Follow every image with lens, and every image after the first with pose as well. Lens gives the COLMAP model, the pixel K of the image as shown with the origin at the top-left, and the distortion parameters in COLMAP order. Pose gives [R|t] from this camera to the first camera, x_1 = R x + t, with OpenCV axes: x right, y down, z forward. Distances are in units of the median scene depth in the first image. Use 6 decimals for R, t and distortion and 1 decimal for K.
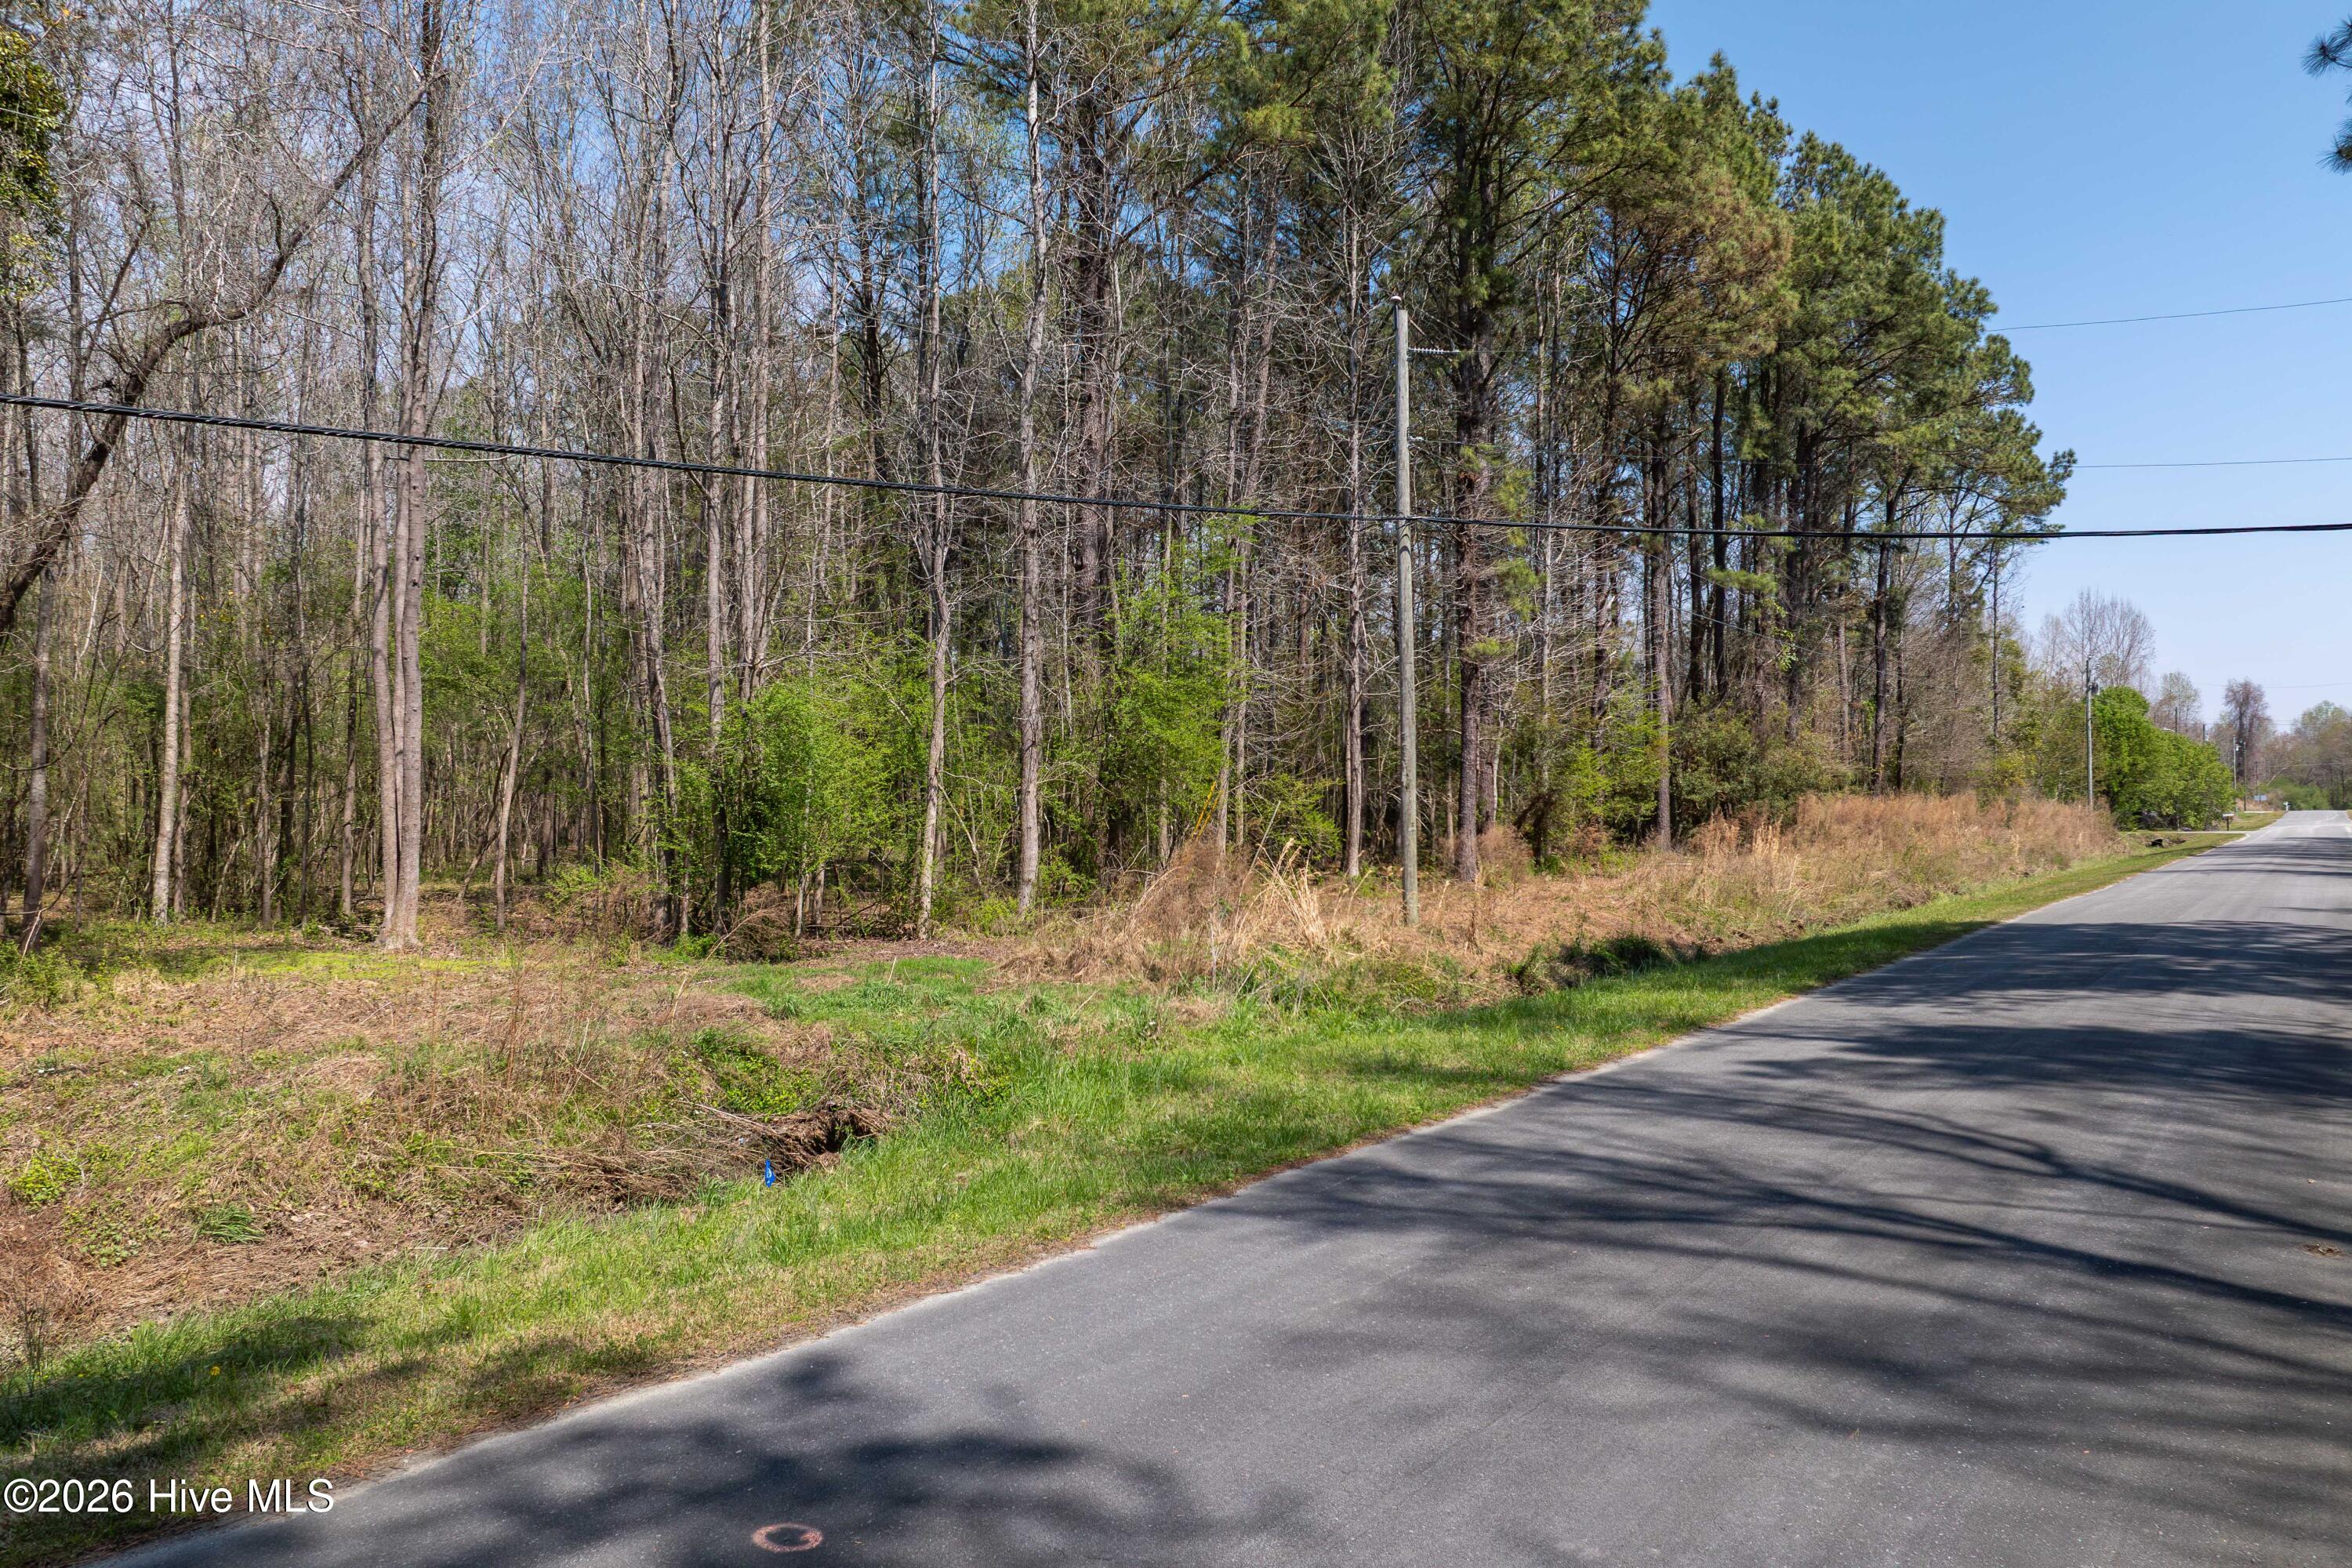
lens RADIAL K [[1772.8, 0, 1176.0], [0, 1772.8, 784.0], [0, 0, 1]] dist [-0.033698, 0.001962]
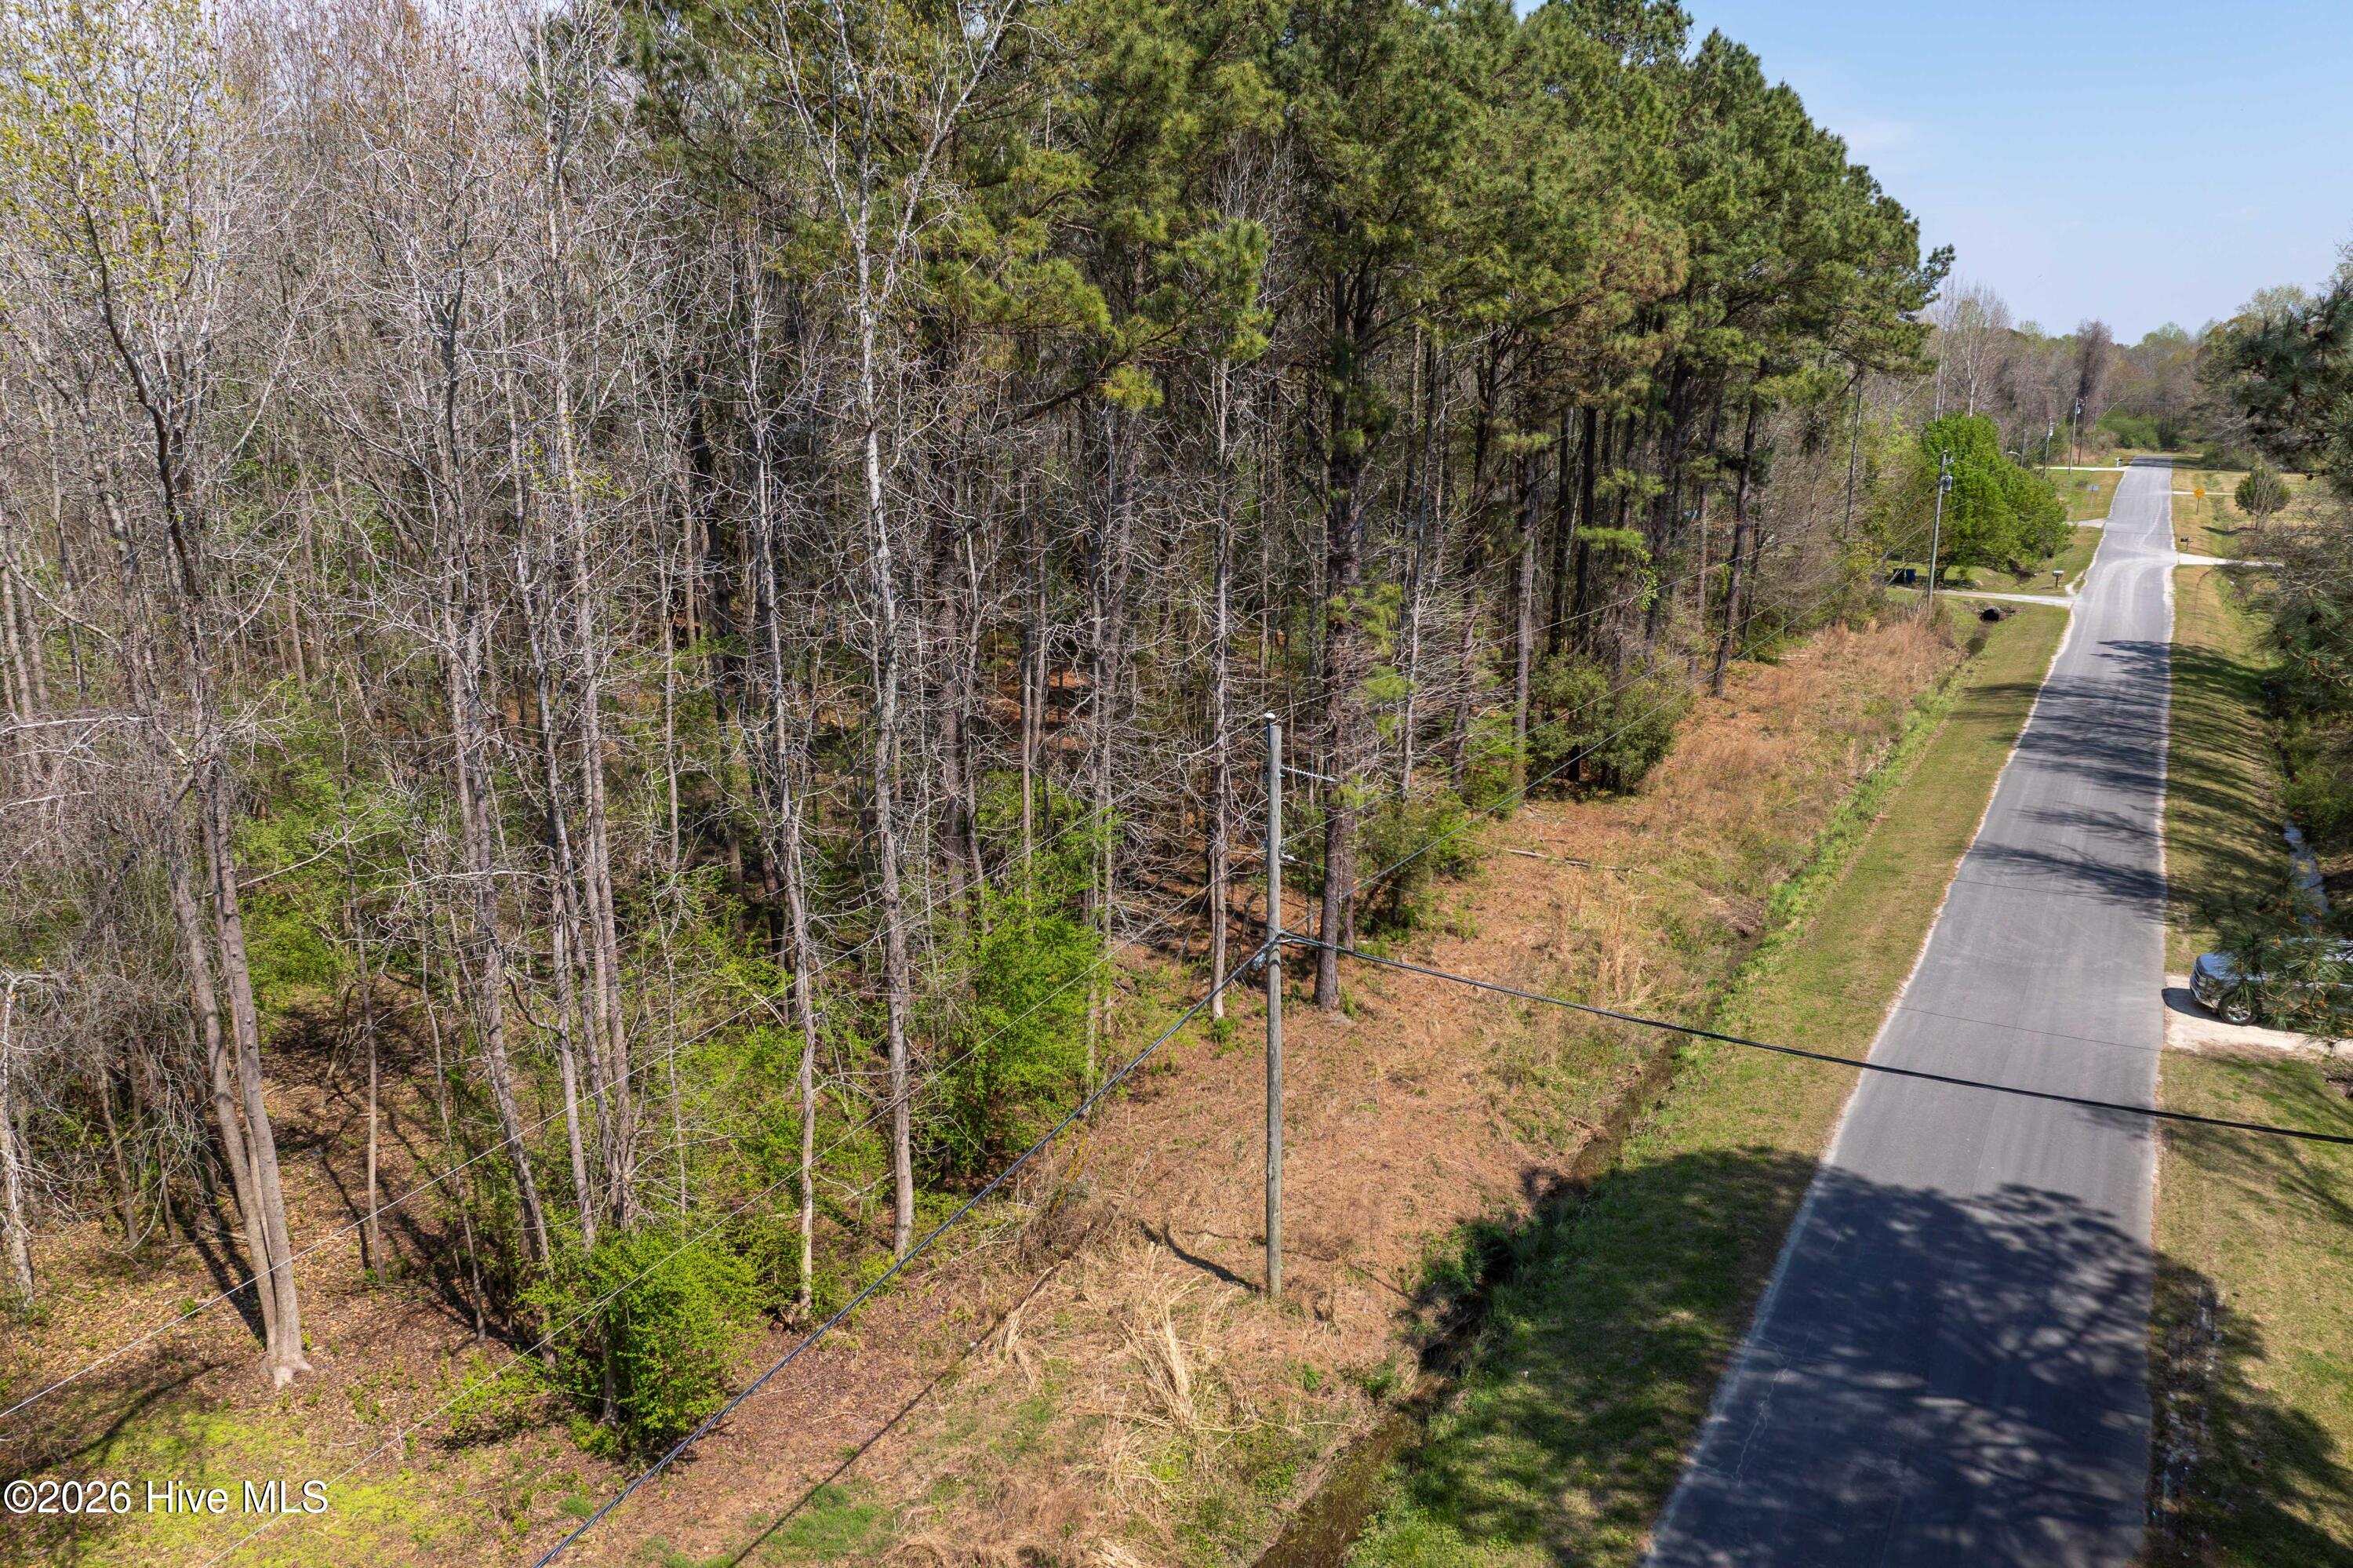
lens RADIAL K [[1773.6, 0, 1176.5], [0, 1773.6, 784.0], [0, 0, 1]] dist [-0.033698, 0.001962]
pose [[0.996402, -0.020808, 0.082160, -0.002834], [-0.002124, 0.962959, 0.269639, -0.247807], [-0.084727, -0.268843, 0.959450, 0.039777]]
